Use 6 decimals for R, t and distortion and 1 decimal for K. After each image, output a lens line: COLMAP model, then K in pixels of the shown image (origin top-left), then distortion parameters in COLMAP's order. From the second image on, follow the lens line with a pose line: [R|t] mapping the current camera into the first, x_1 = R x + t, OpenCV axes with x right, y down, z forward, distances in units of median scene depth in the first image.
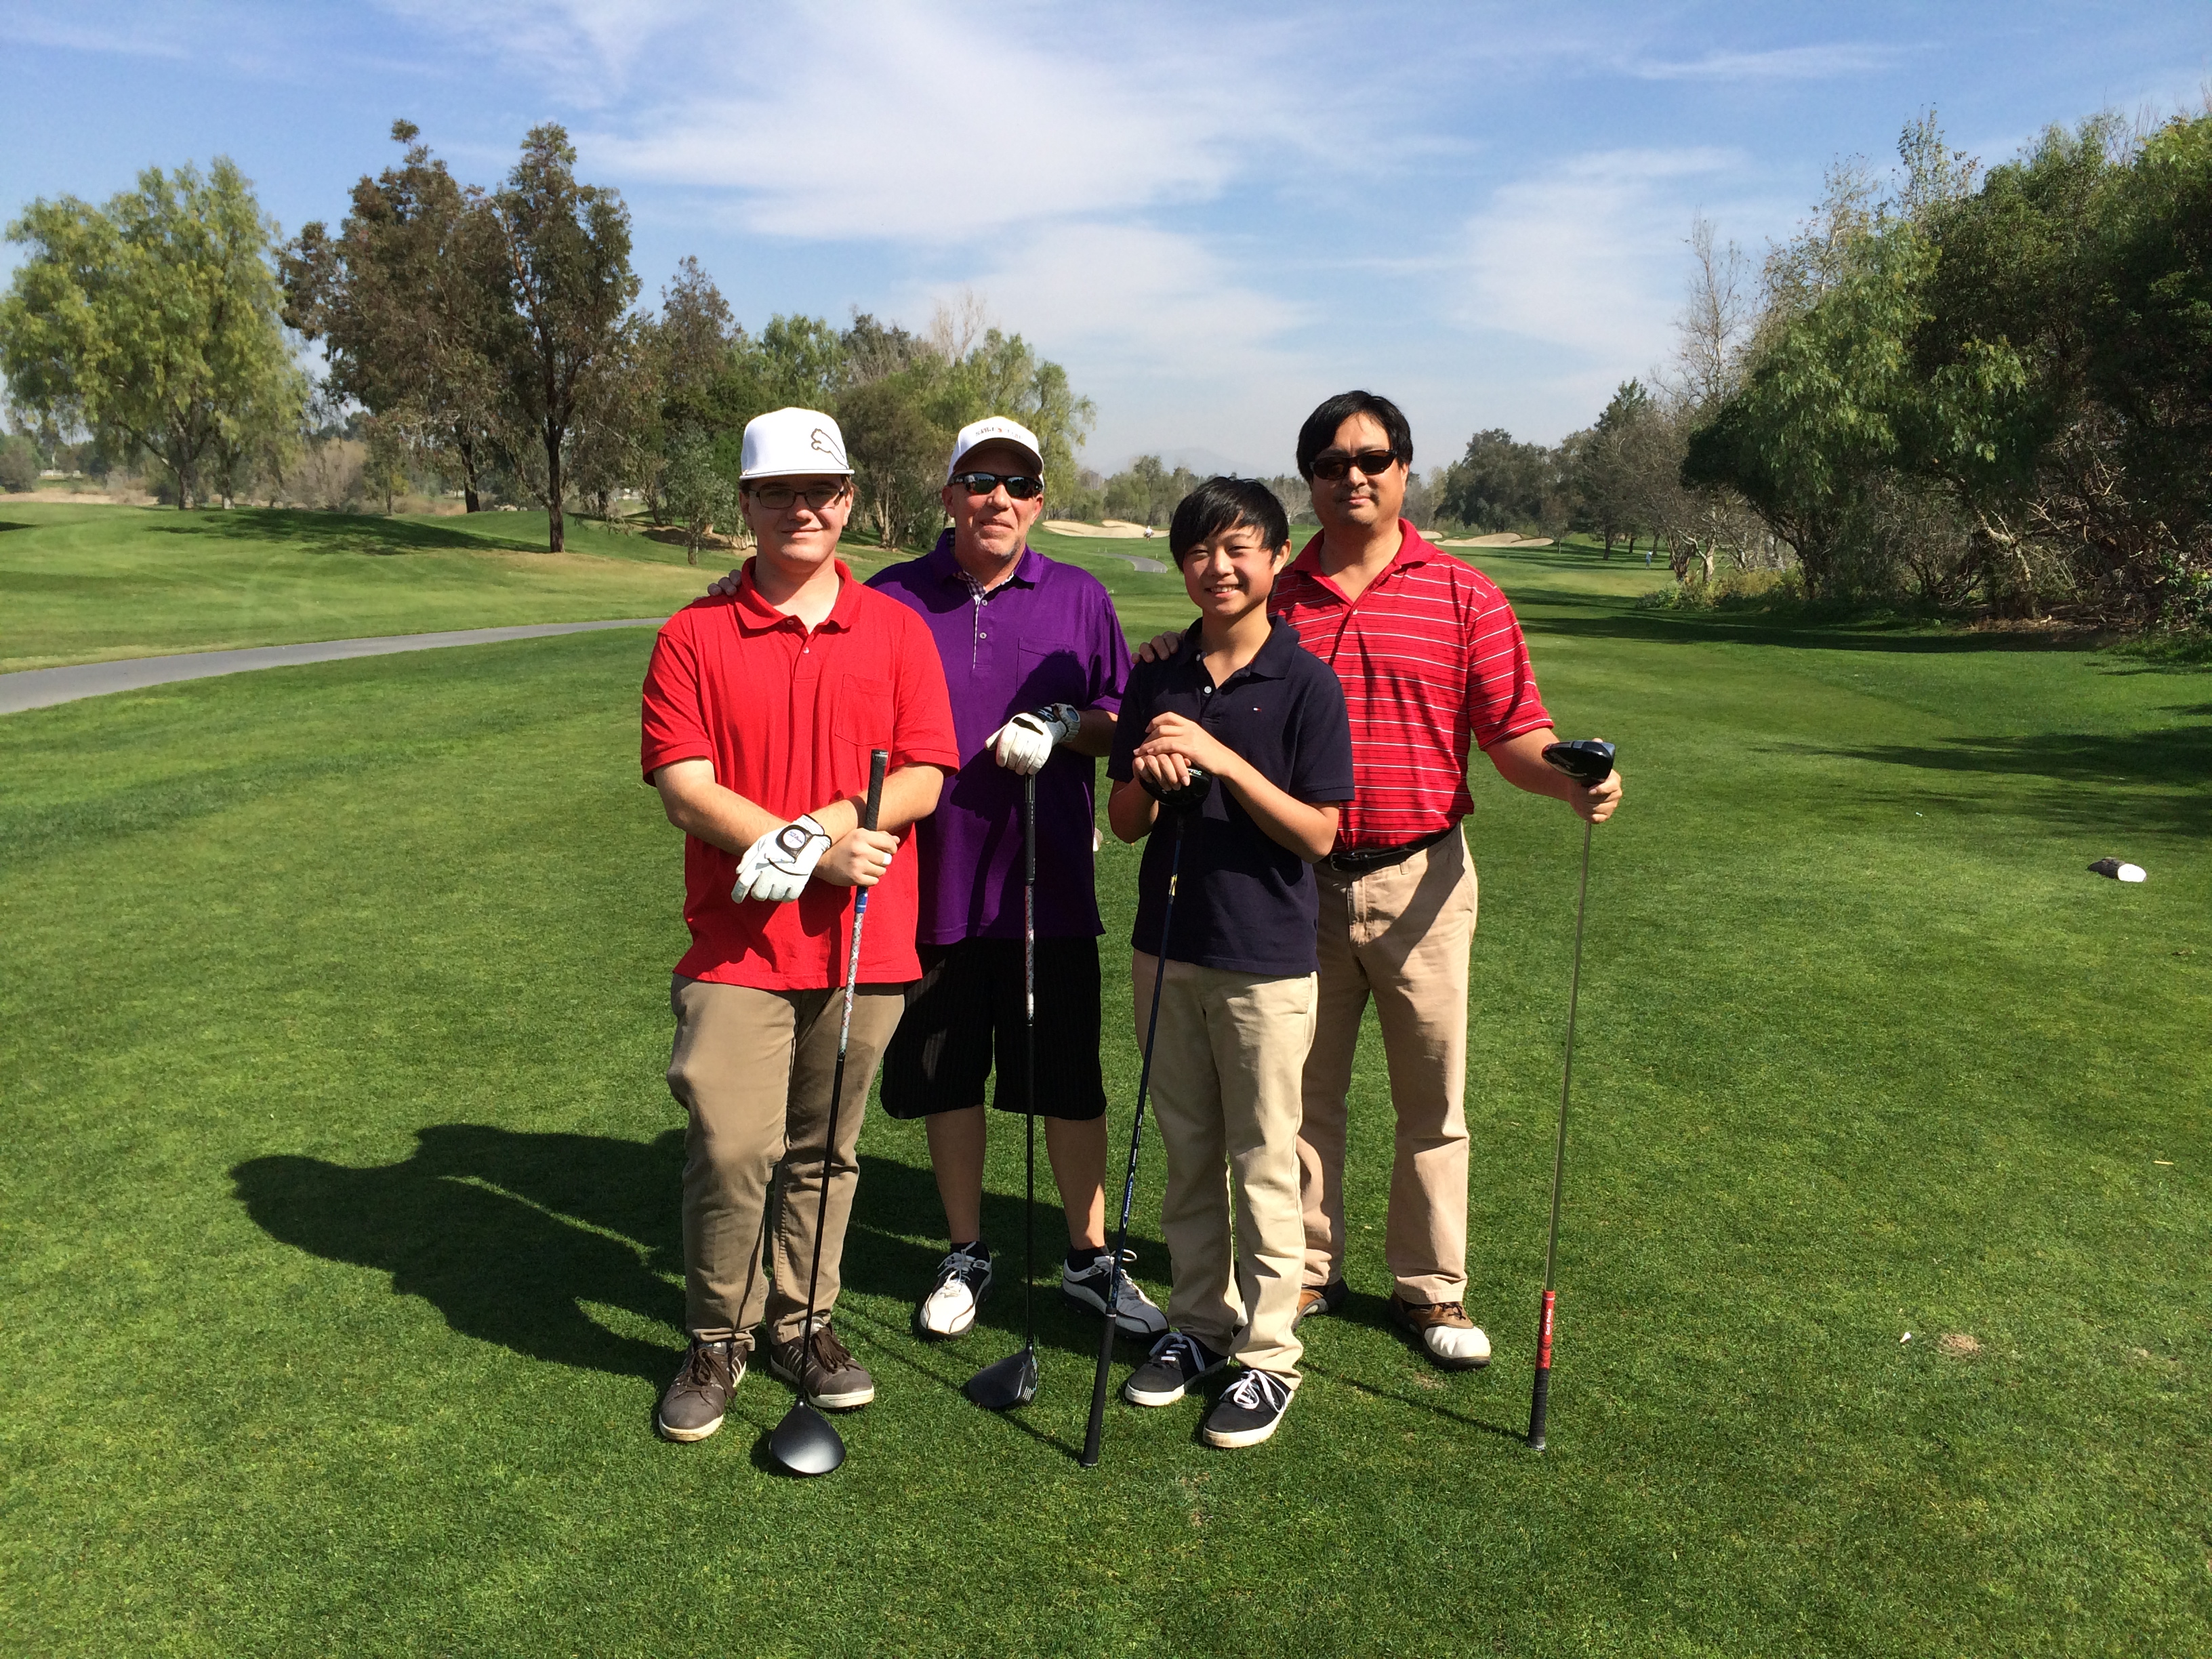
lens RADIAL K [[1880.1, 0, 1107.1], [0, 1880.1, 860.4], [0, 0, 1]] dist [0.074006, -0.079652]
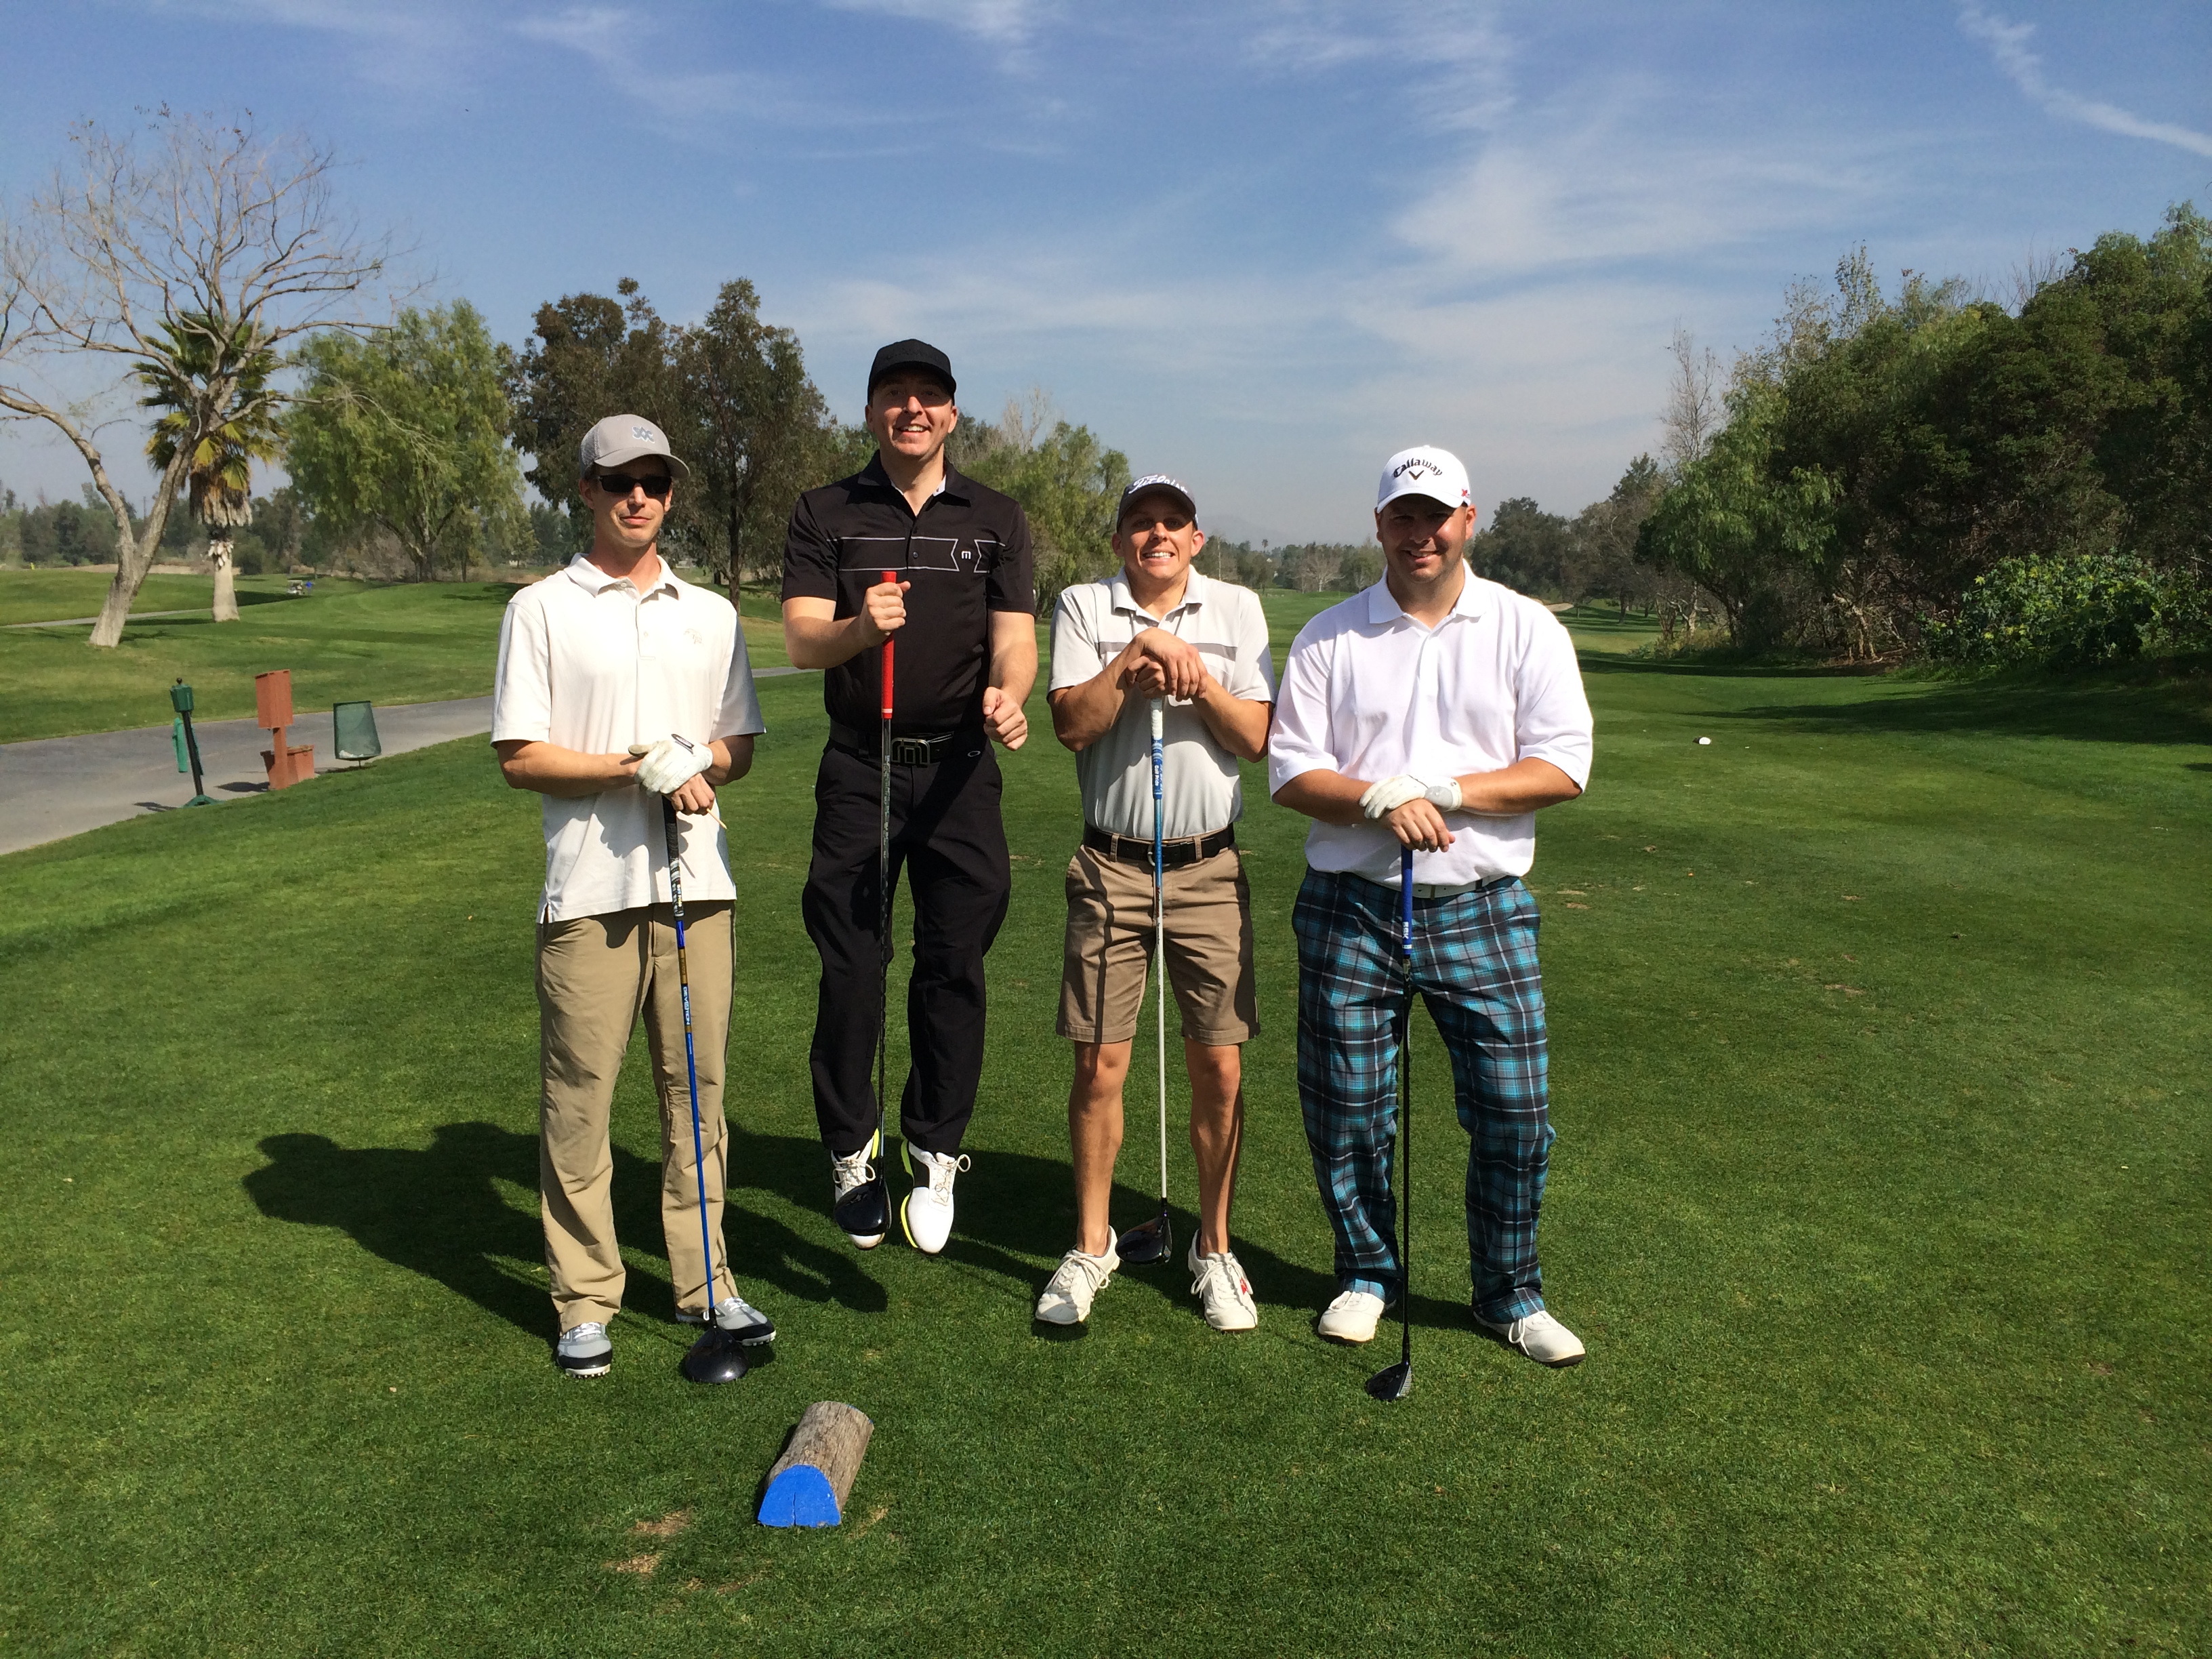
lens RADIAL K [[1880.1, 0, 1107.1], [0, 1880.1, 860.4], [0, 0, 1]] dist [0.074006, -0.079652]
pose [[0.999866, 0.000108, -0.016393, -0.019863], [-0.000670, 0.999413, -0.034265, 0.028346], [0.016380, 0.034271, 0.999278, -0.161853]]
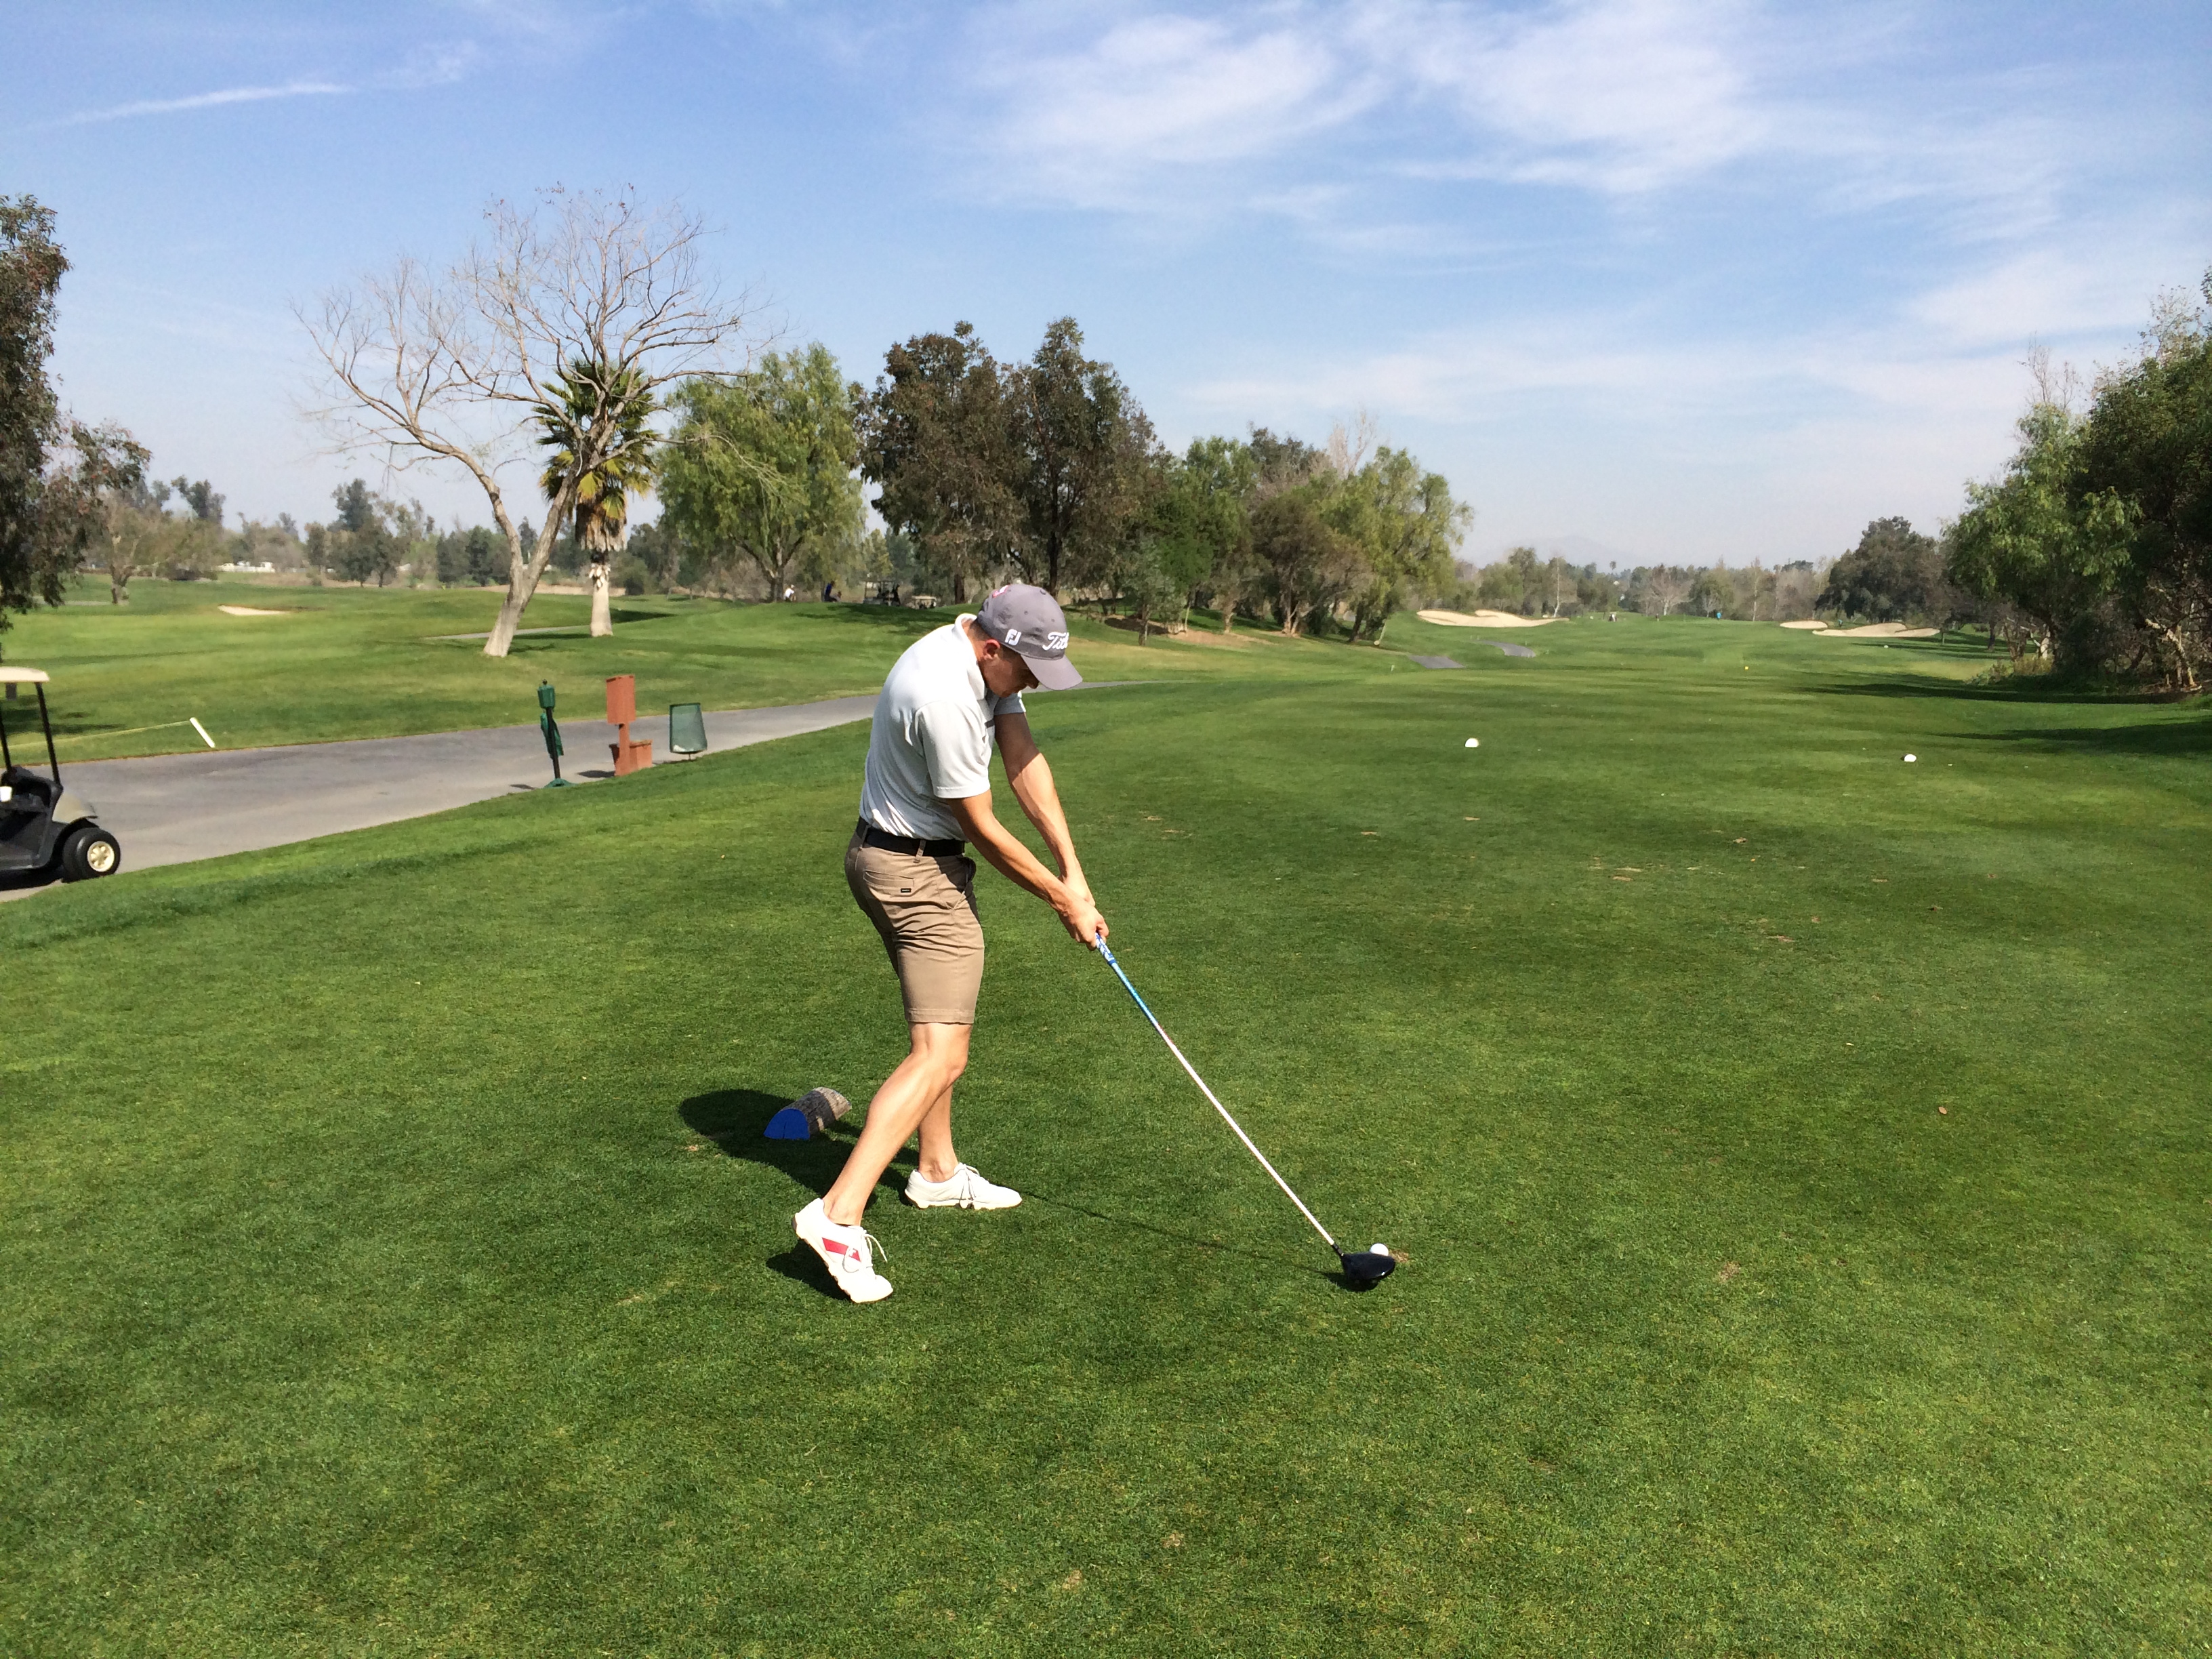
lens RADIAL K [[1890.4, 0, 1117.3], [0, 1890.4, 827.4], [0, 0, 1]] dist [0.054583, -0.001421]
pose [[0.982374, 0.025445, -0.185185, -0.000665], [-0.037155, 0.997504, -0.060041, 0.033872], [0.183195, 0.065863, 0.980868, -0.190818]]
